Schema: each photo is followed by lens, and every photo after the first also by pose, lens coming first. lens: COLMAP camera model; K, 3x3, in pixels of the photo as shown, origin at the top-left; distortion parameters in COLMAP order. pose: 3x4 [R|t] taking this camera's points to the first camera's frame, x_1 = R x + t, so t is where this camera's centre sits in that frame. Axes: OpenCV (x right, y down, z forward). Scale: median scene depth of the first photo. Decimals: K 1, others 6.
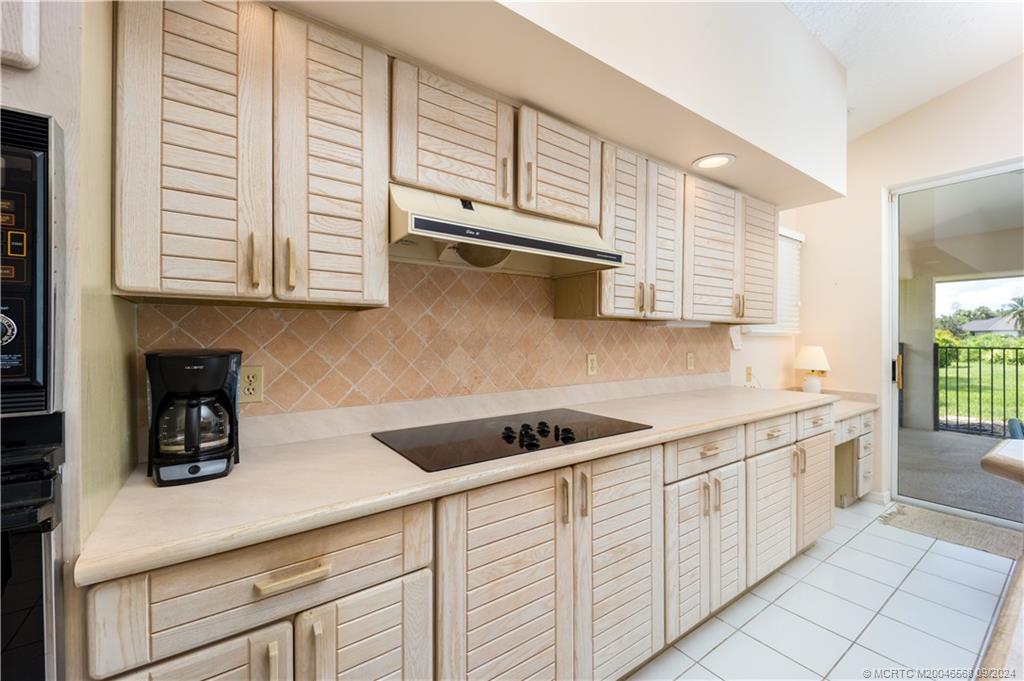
lens RADIAL K [[429.1, 0, 504.9], [0, 429.1, 343.8], [0, 0, 1]] dist [-0.000206, -0.000556]
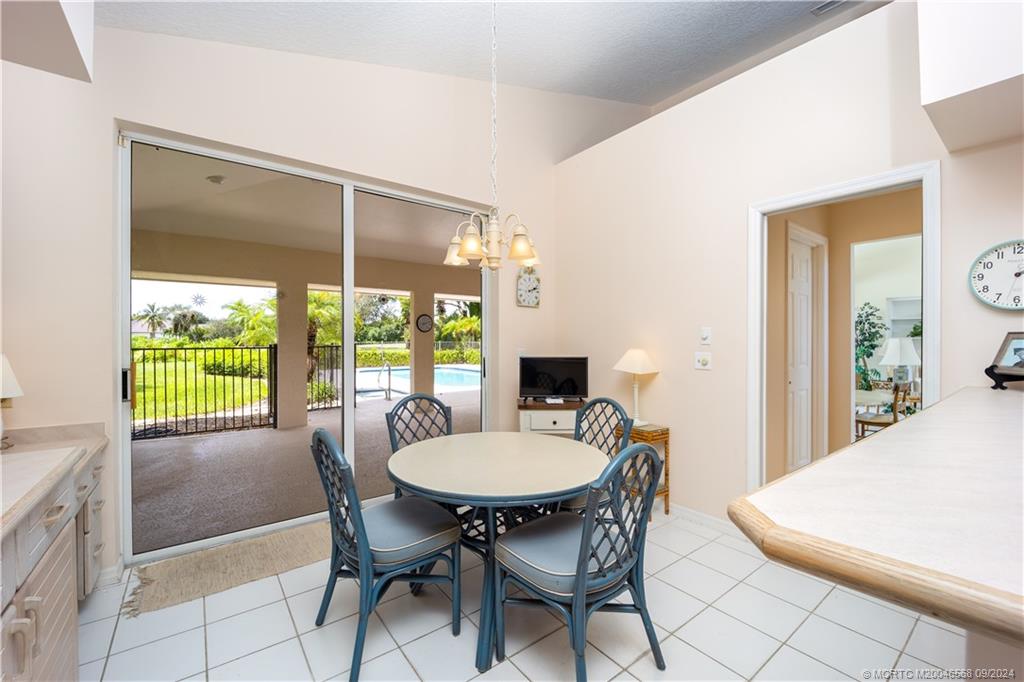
lens RADIAL K [[420.0, 0, 505.2], [0, 420.0, 340.5], [0, 0, 1]] dist [0.000333, -0.000389]
pose [[-0.025015, -0.006617, 0.999665, 0.198251], [0.017202, 0.999827, 0.007049, -0.005376], [-0.999539, 0.017373, -0.024897, 0.393071]]
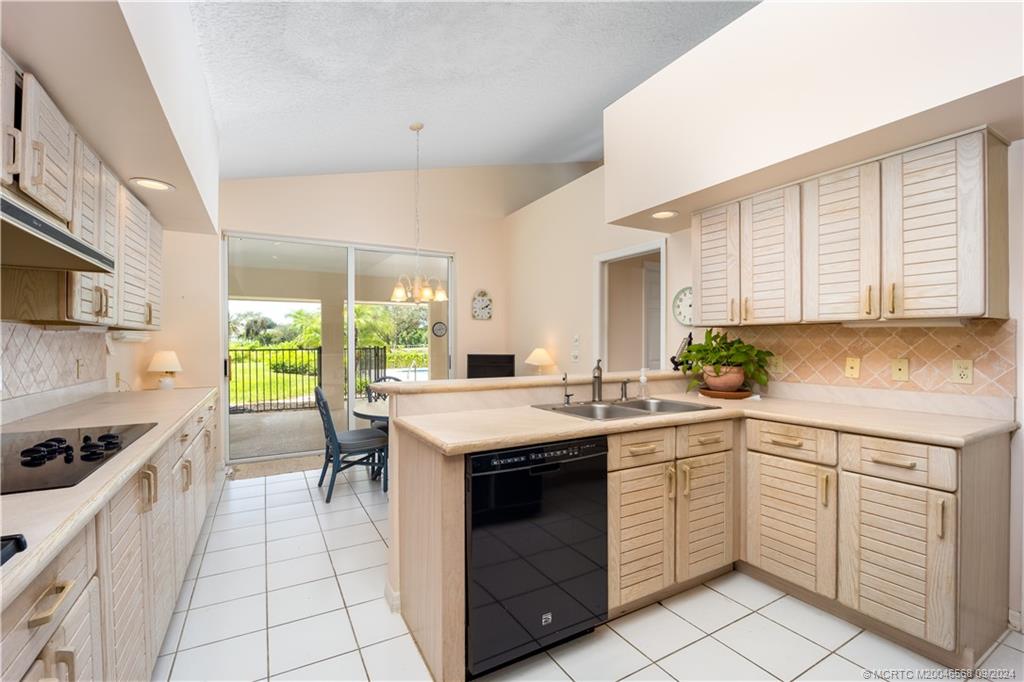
lens RADIAL K [[440.4, 0, 517.4], [0, 440.4, 342.0], [0, 0, 1]] dist [0.033312, 0.000032]
pose [[0.094892, -0.002899, 0.995483, -0.387591], [0.019204, 0.999815, 0.001081, -0.000017], [-0.995302, 0.019015, 0.094930, -0.024854]]
